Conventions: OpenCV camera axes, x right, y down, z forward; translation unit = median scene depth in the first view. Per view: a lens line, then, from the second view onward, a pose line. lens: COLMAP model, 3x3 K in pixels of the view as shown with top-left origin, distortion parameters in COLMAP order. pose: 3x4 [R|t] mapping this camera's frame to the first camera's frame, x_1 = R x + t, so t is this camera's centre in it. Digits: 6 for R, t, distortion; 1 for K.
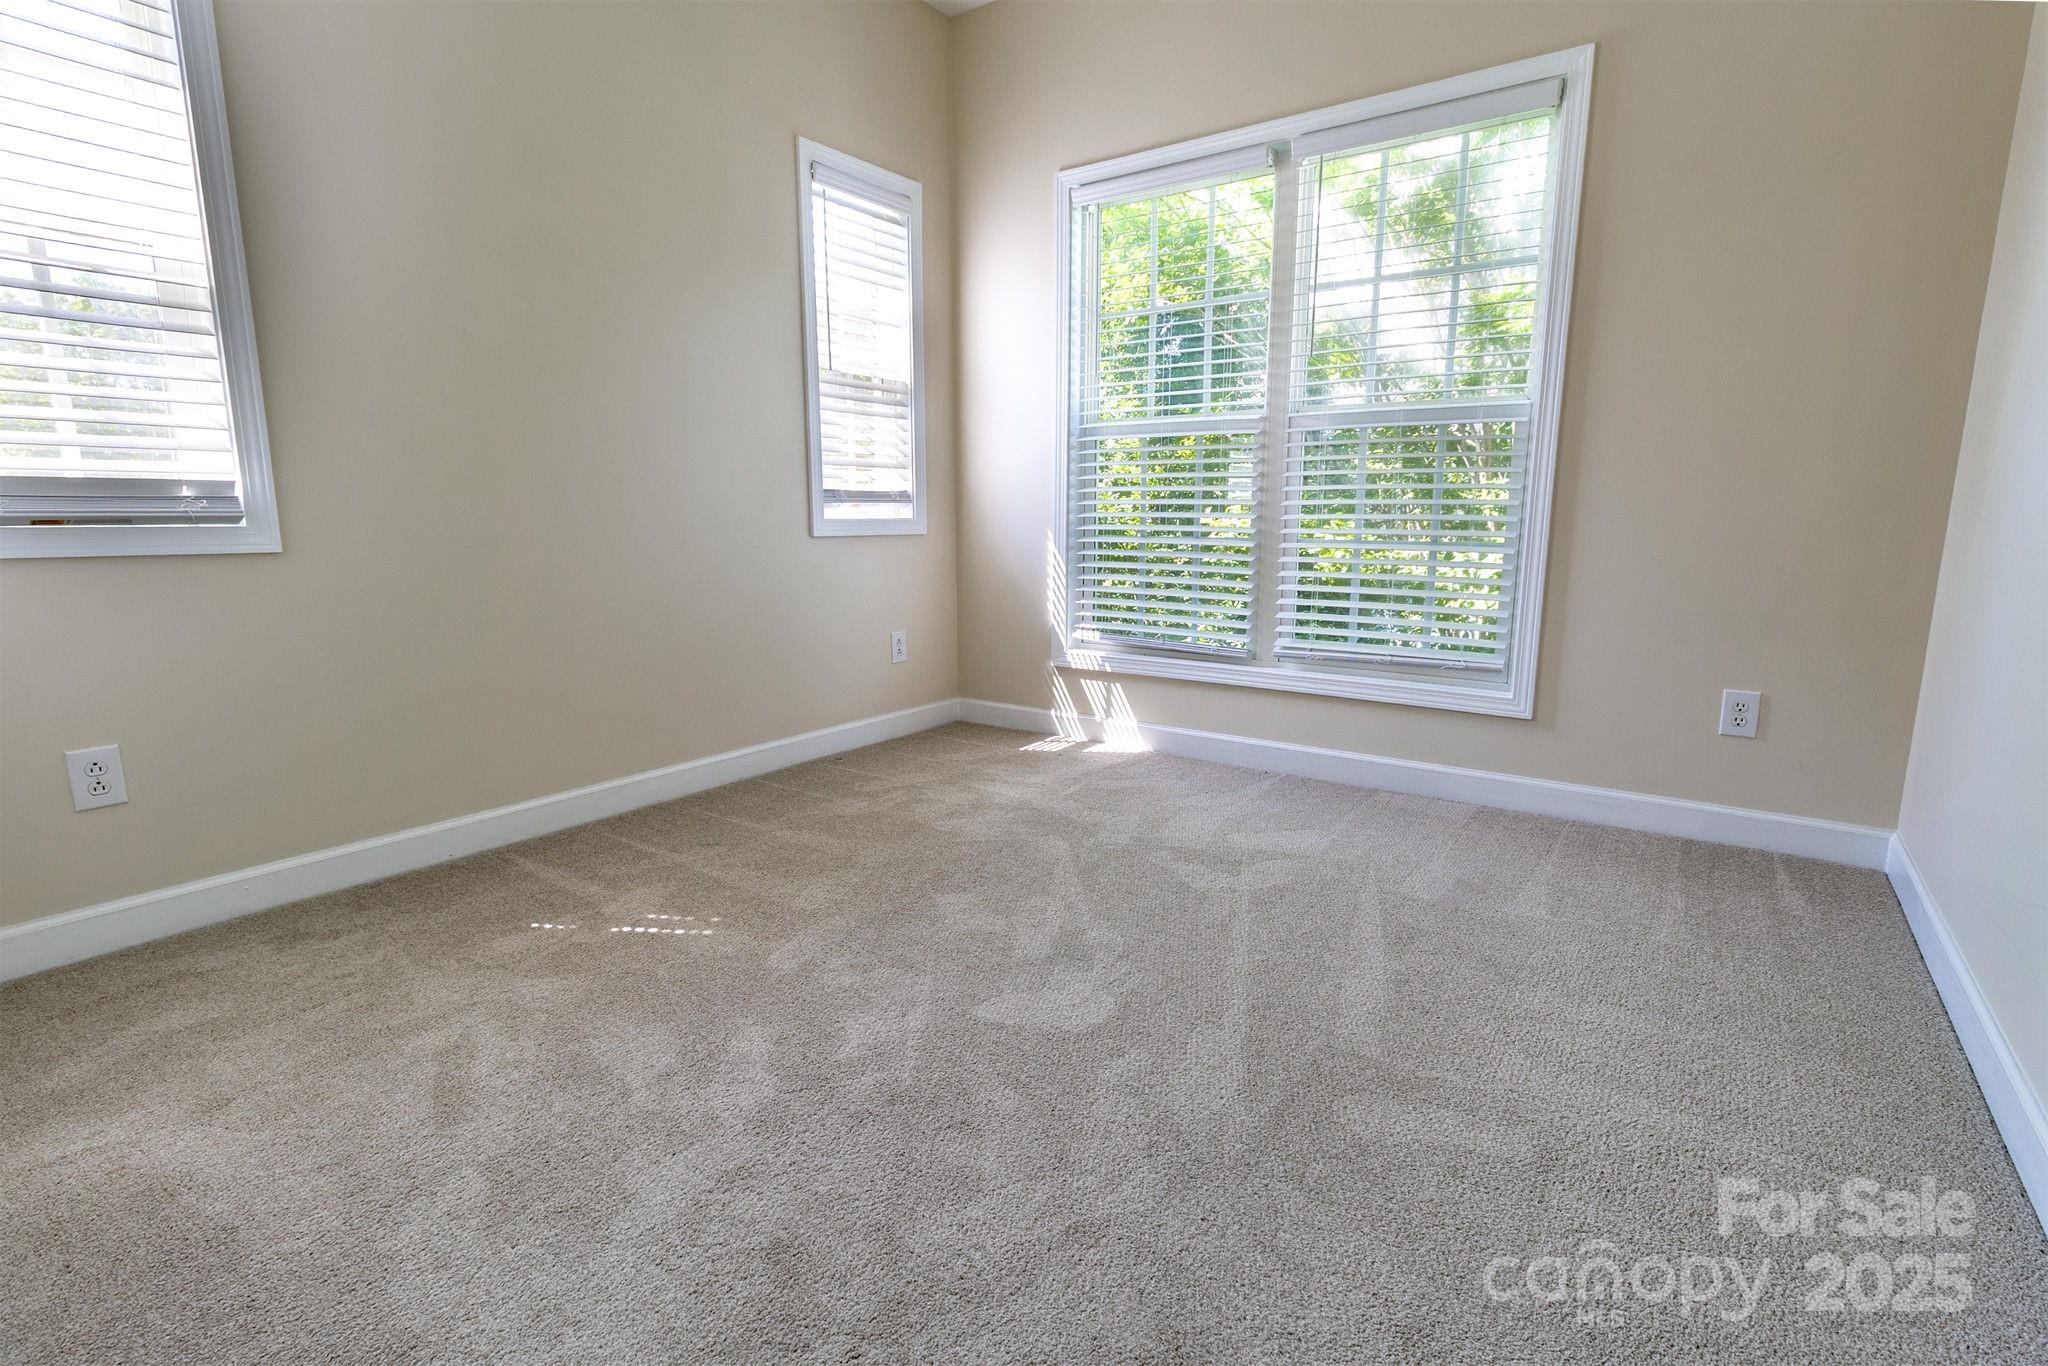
lens RADIAL K [[965.5, 0, 1039.2], [0, 965.5, 686.0], [0, 0, 1]] dist [0.003052, -0.002007]
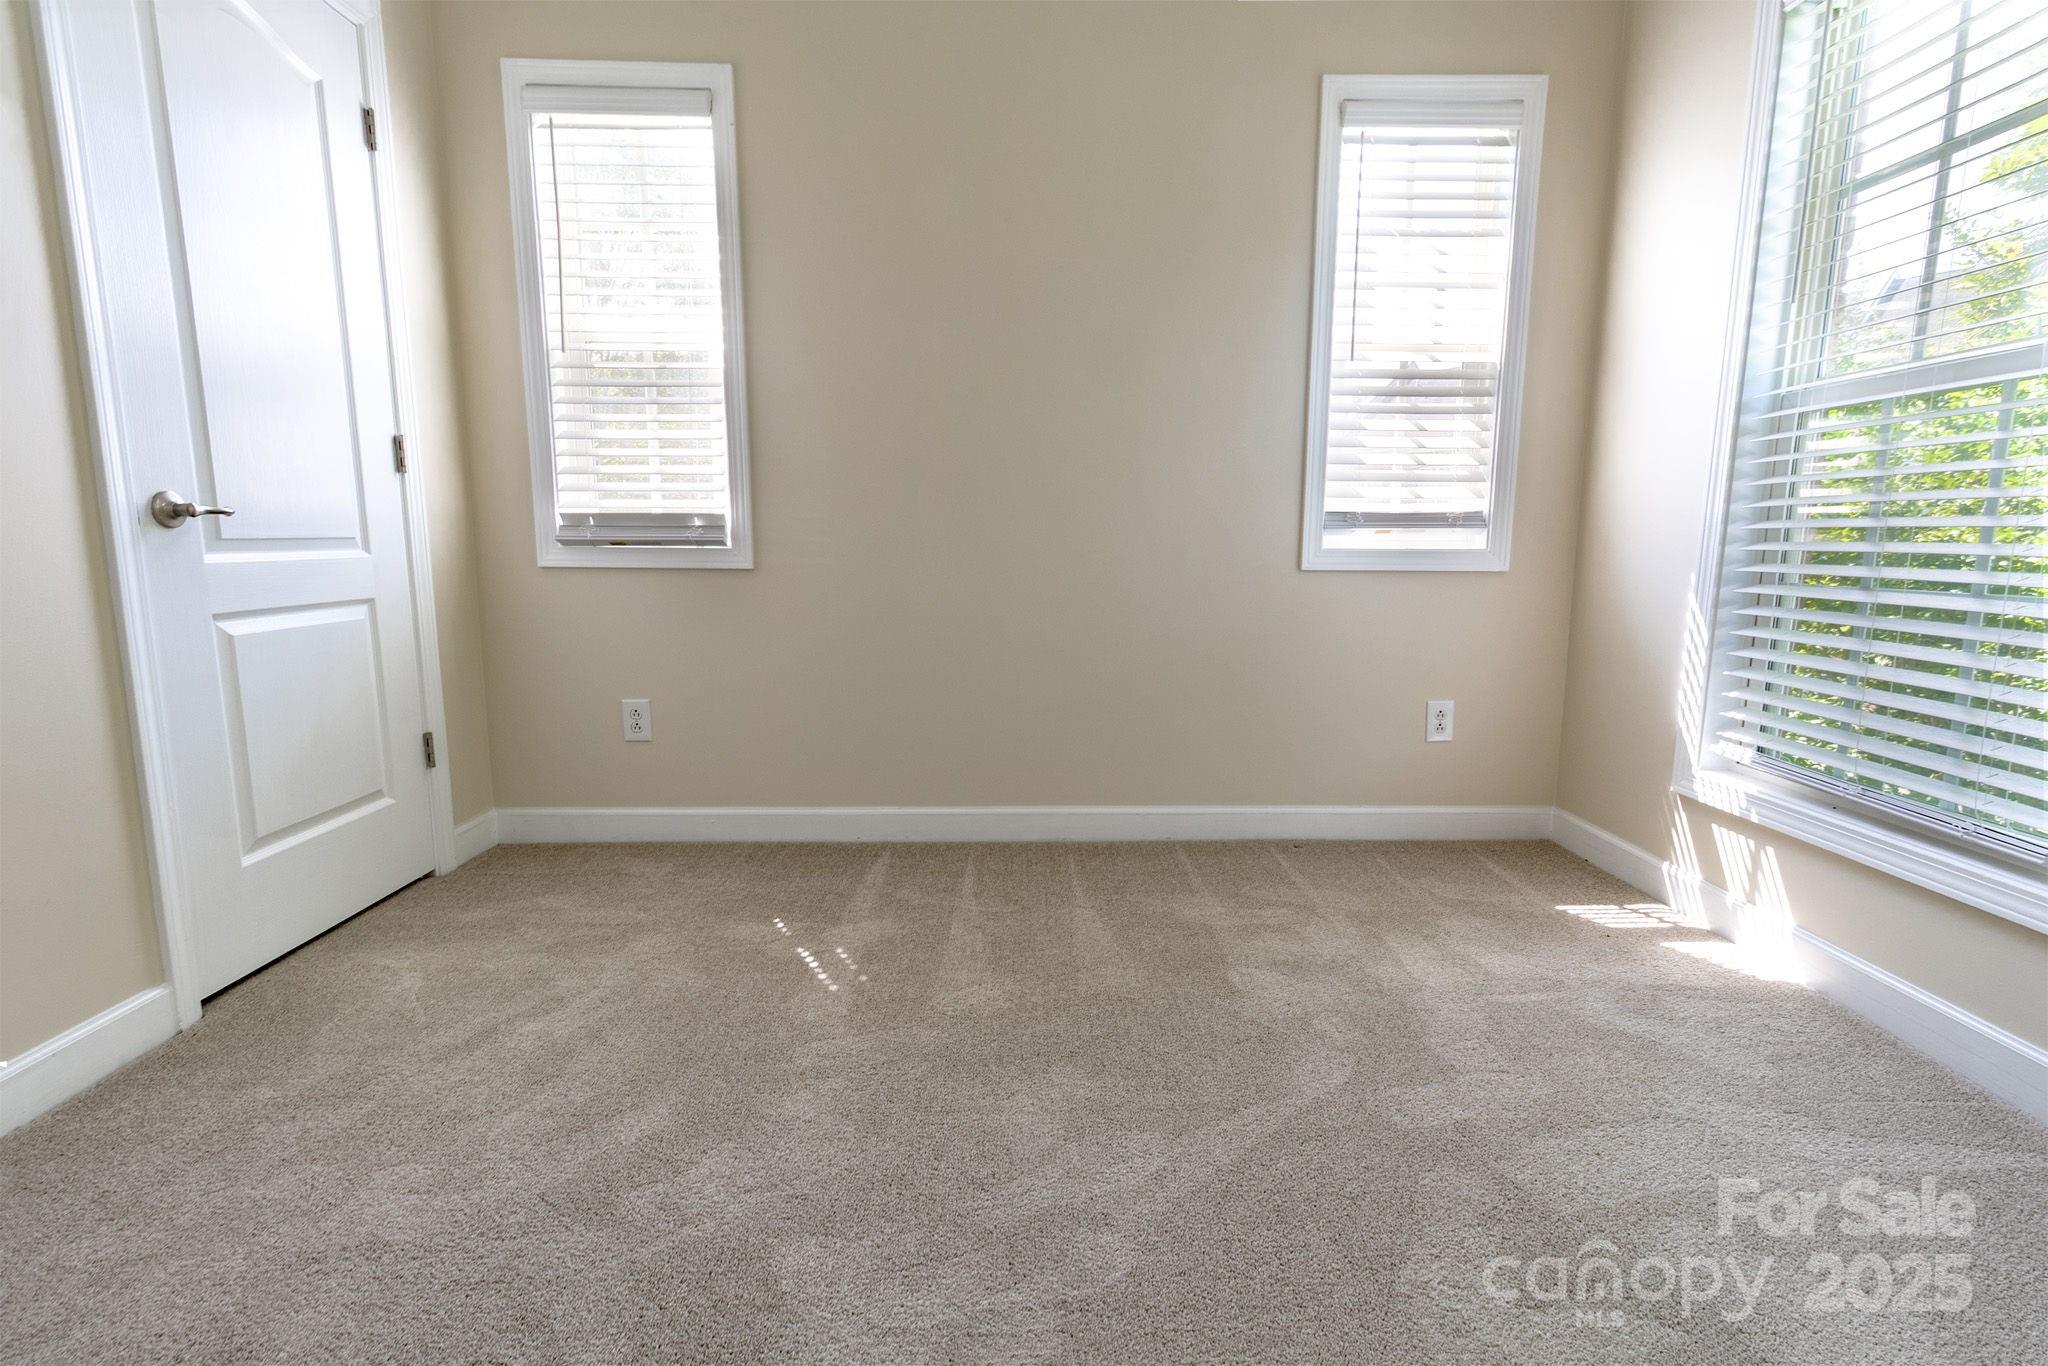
lens RADIAL K [[939.5, 0, 1029.2], [0, 939.5, 681.3], [0, 0, 1]] dist [0.001185, 0.000362]
pose [[0.586571, 0.123024, -0.800500, 0.278779], [-0.147933, 0.988043, 0.043448, -0.063522], [0.796273, 0.092935, 0.597756, 0.360023]]
